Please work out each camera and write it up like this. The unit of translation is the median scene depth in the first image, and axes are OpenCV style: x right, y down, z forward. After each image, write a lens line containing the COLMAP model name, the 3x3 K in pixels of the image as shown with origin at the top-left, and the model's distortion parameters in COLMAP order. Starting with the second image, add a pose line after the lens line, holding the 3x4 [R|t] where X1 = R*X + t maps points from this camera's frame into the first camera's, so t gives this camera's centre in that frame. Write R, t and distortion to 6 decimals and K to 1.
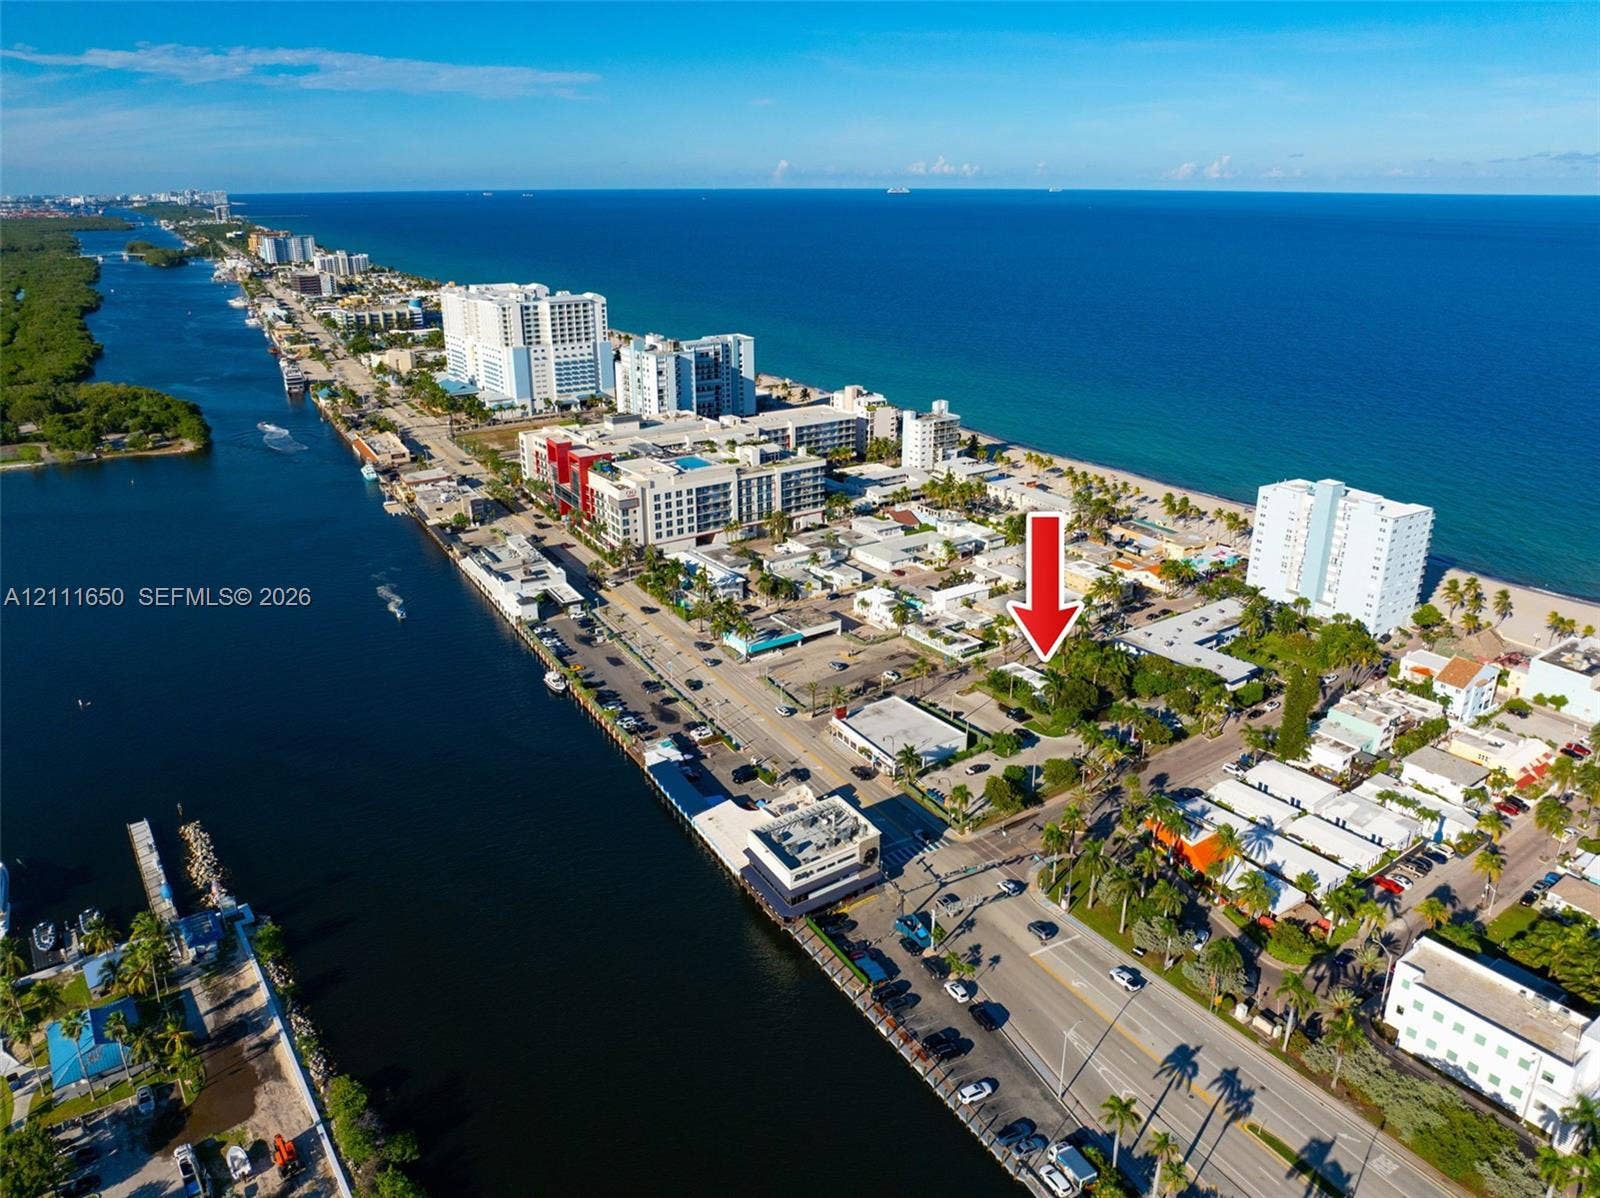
lens RADIAL K [[1116.3, 0, 800.0], [0, 1116.3, 599.0], [0, 0, 1]] dist [-0.005214, -0.036399]
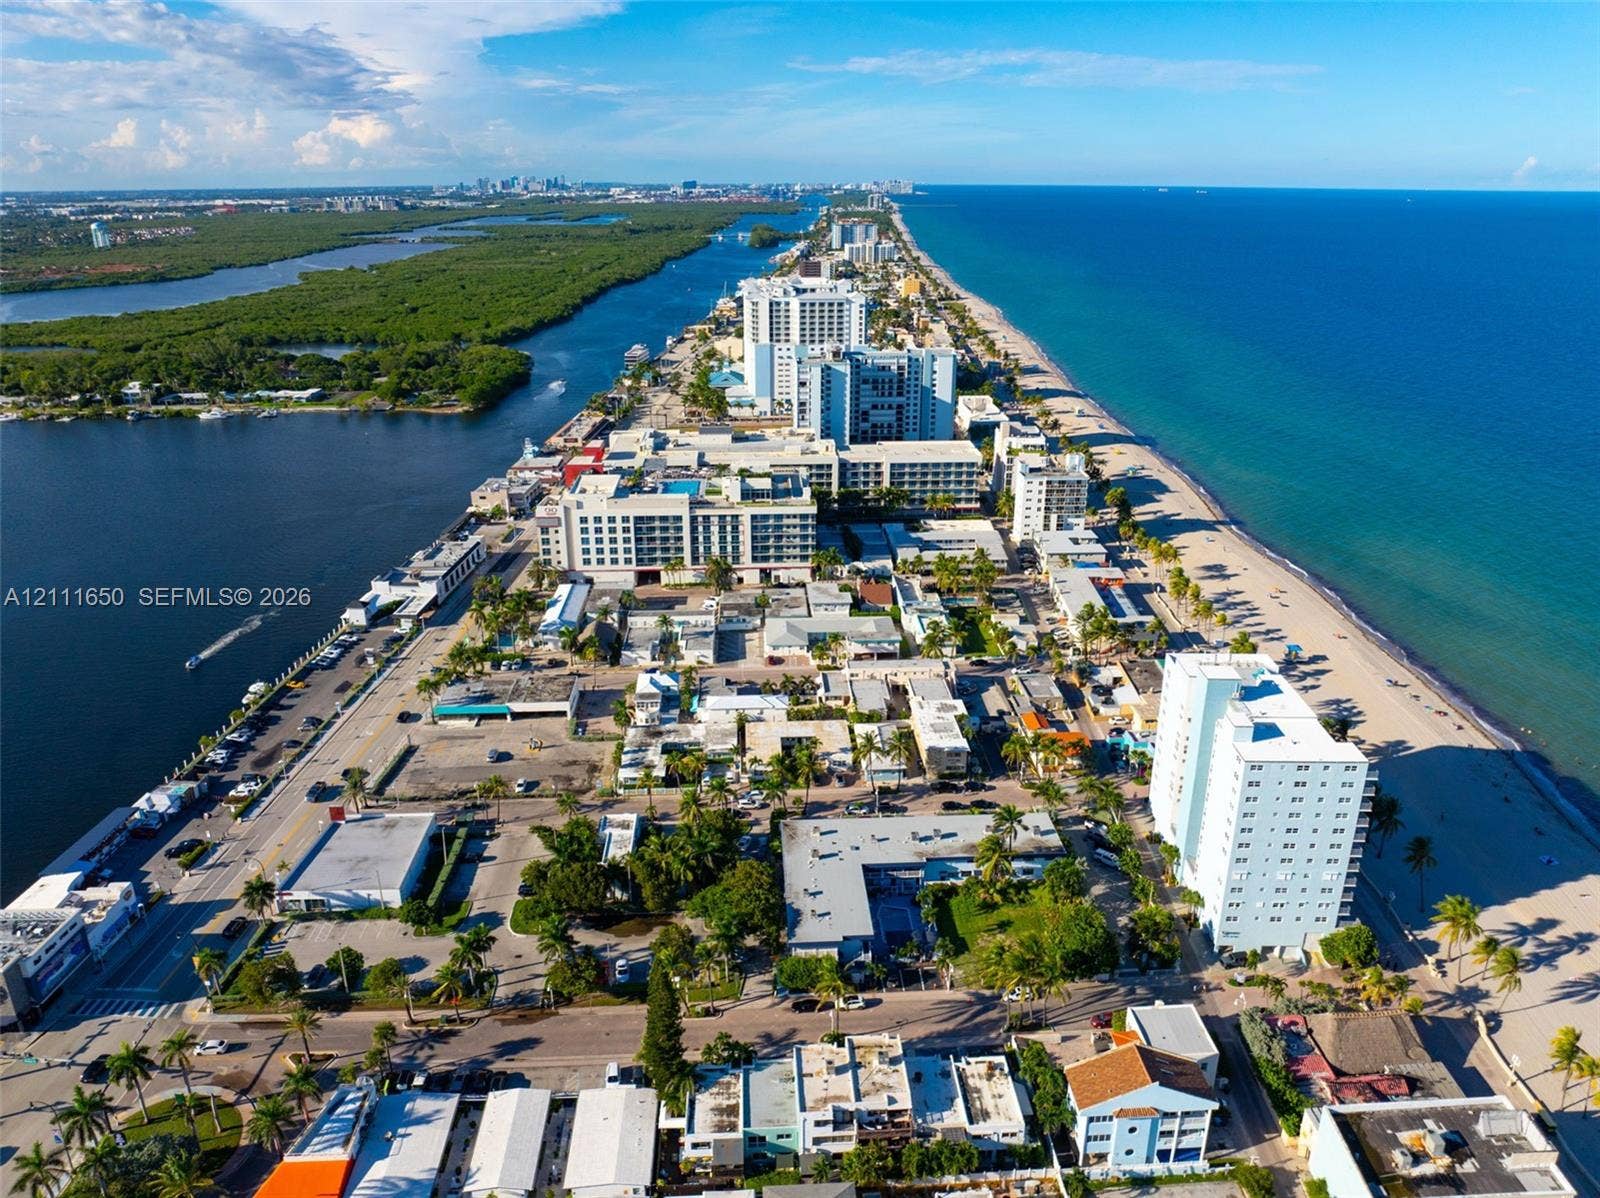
lens RADIAL K [[1116.3, 0, 800.0], [0, 1116.3, 599.0], [0, 0, 1]] dist [-0.005214, -0.036399]
pose [[0.842788, 0.191328, -0.503092, 0.474582], [-0.189316, 0.980336, 0.055680, -0.109396], [0.503853, 0.048317, 0.862437, 0.308416]]
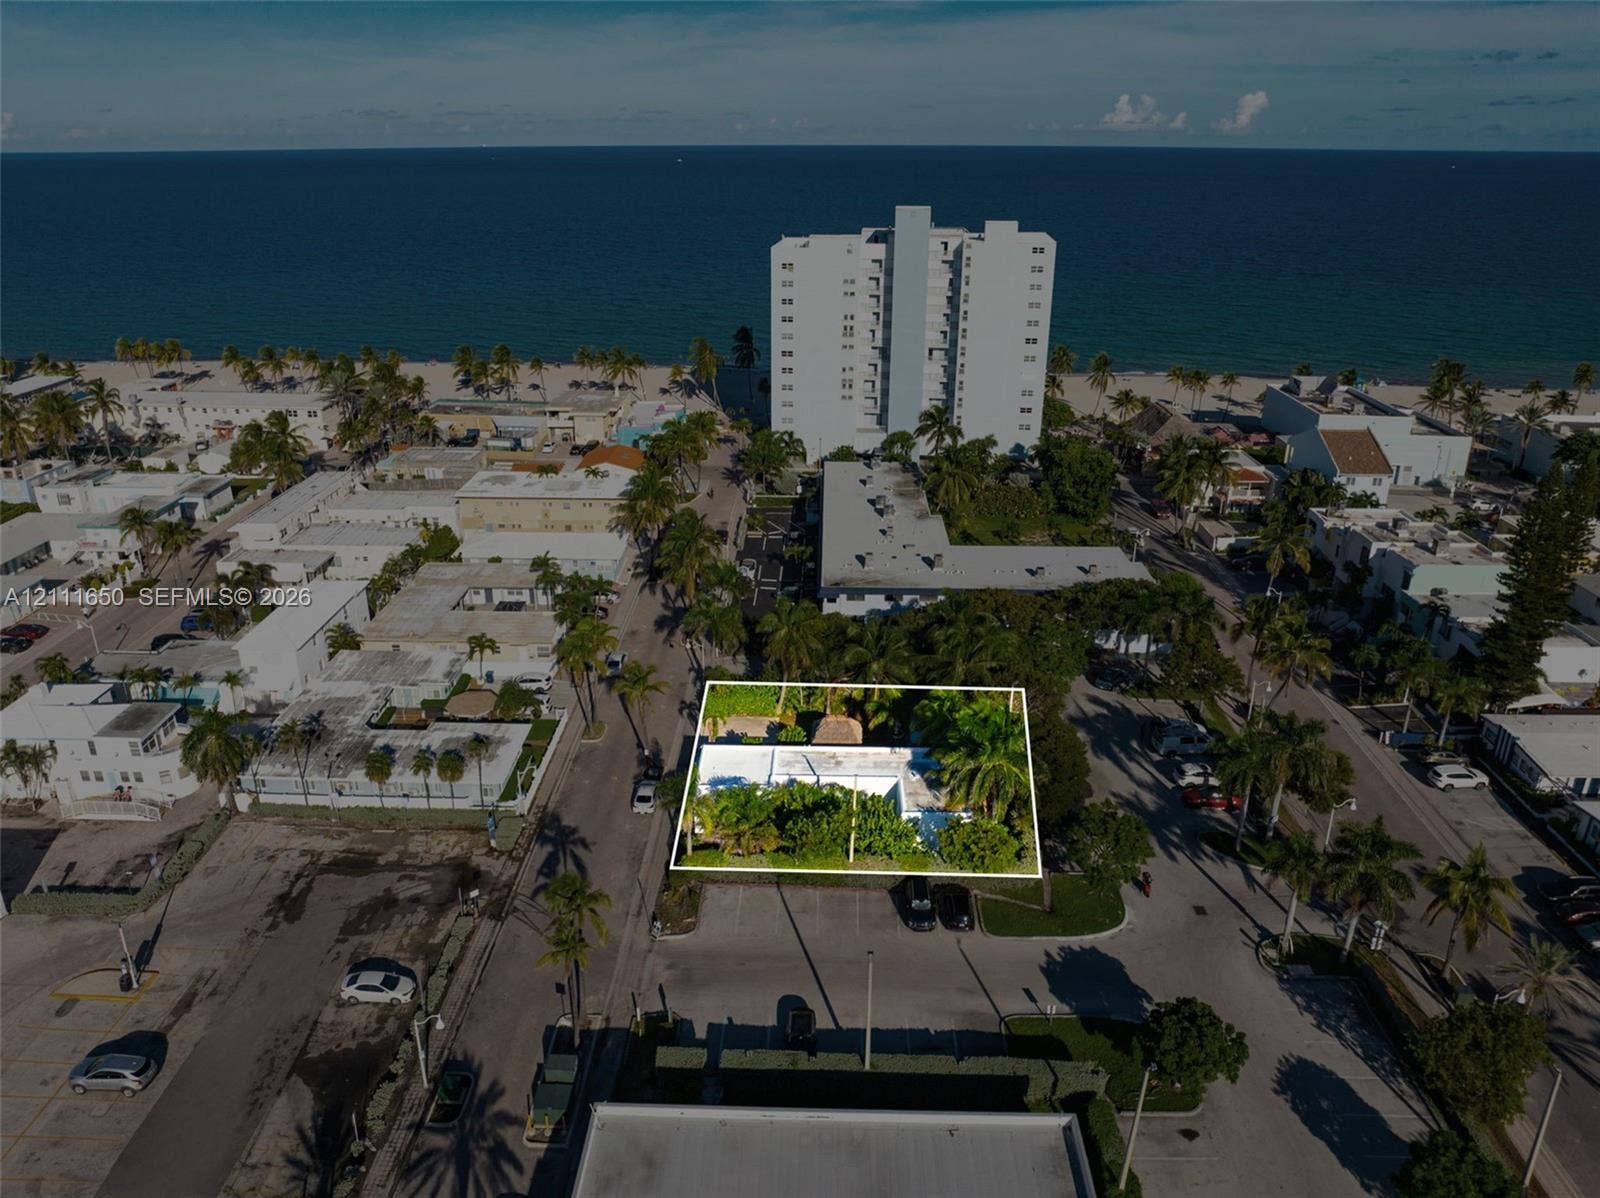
lens RADIAL K [[1116.3, 0, 800.0], [0, 1116.3, 599.0], [0, 0, 1]] dist [-0.005214, -0.036399]
pose [[0.605427, -0.302320, 0.736248, -0.014457], [0.274846, 0.947557, 0.163079, -0.022344], [-0.746939, 0.103622, 0.656768, 0.572573]]
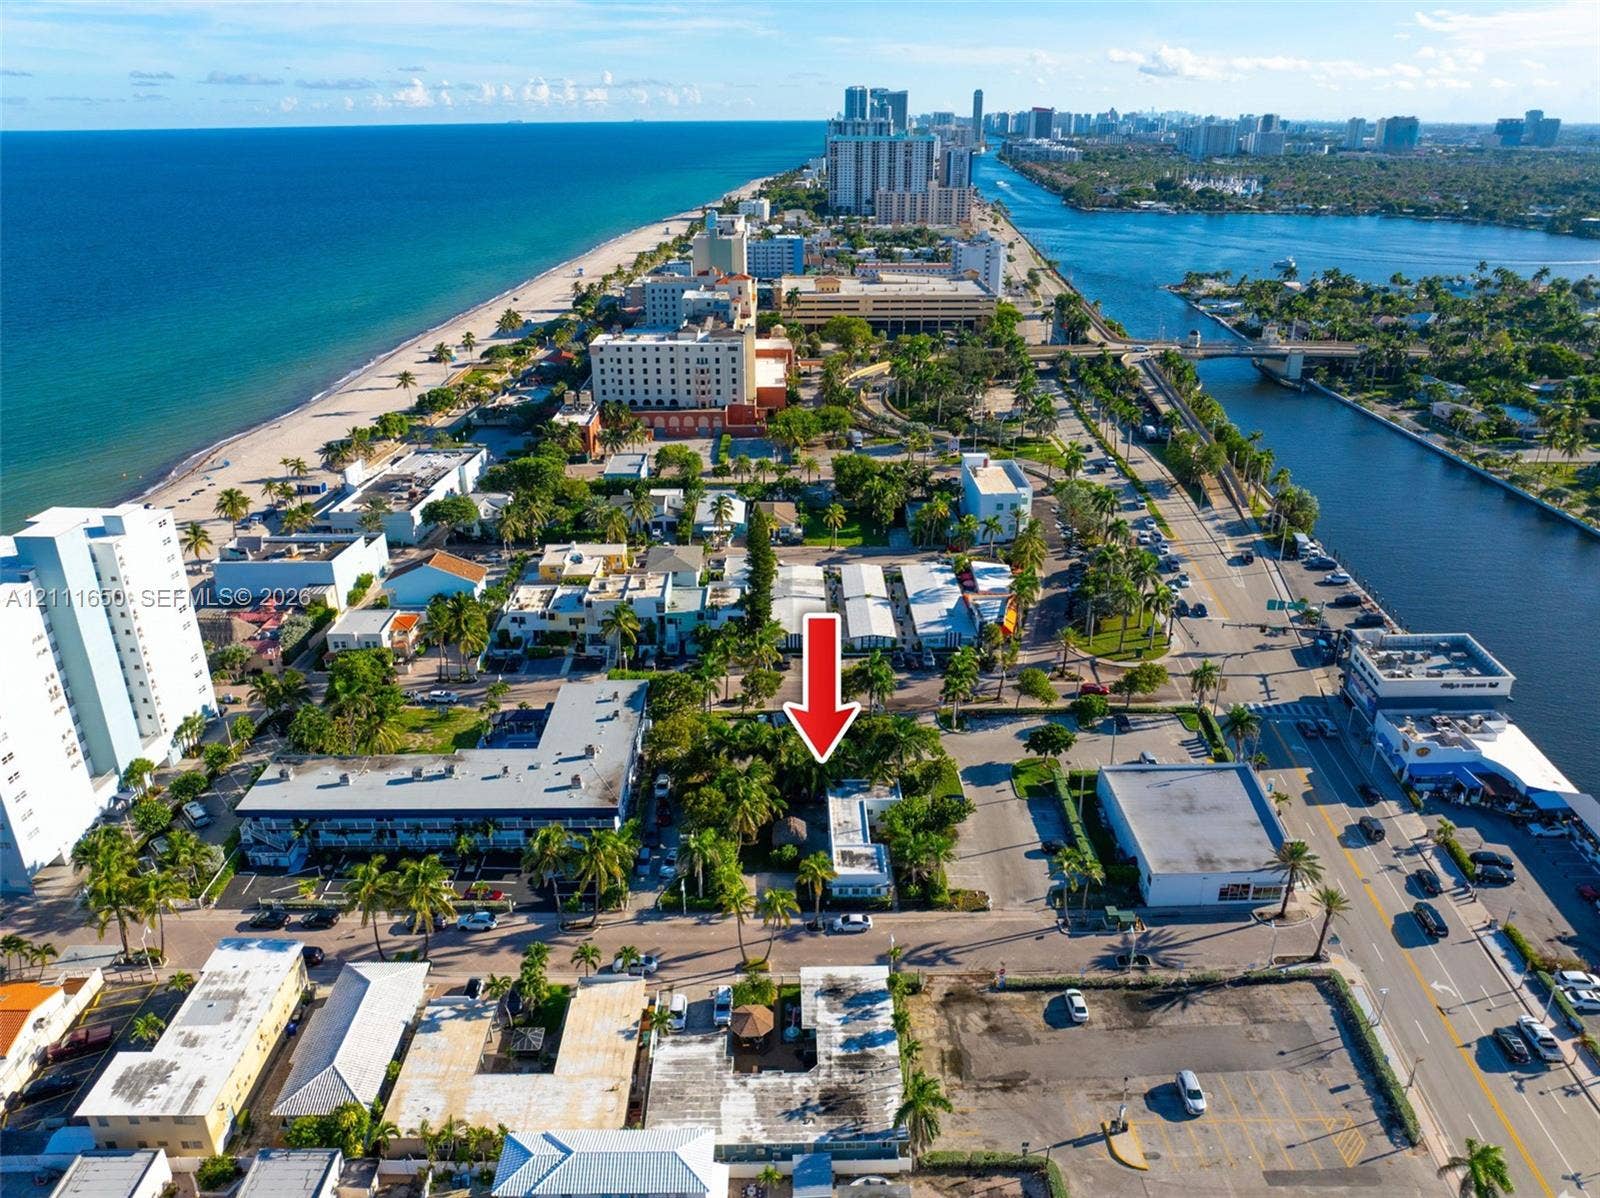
lens RADIAL K [[1116.3, 0, 800.0], [0, 1116.3, 599.0], [0, 0, 1]] dist [-0.005214, -0.036399]
pose [[-0.828985, -0.217100, 0.515414, -0.012650], [0.204620, 0.739949, 0.640786, -0.255288], [-0.520494, 0.636666, -0.568984, 0.908754]]
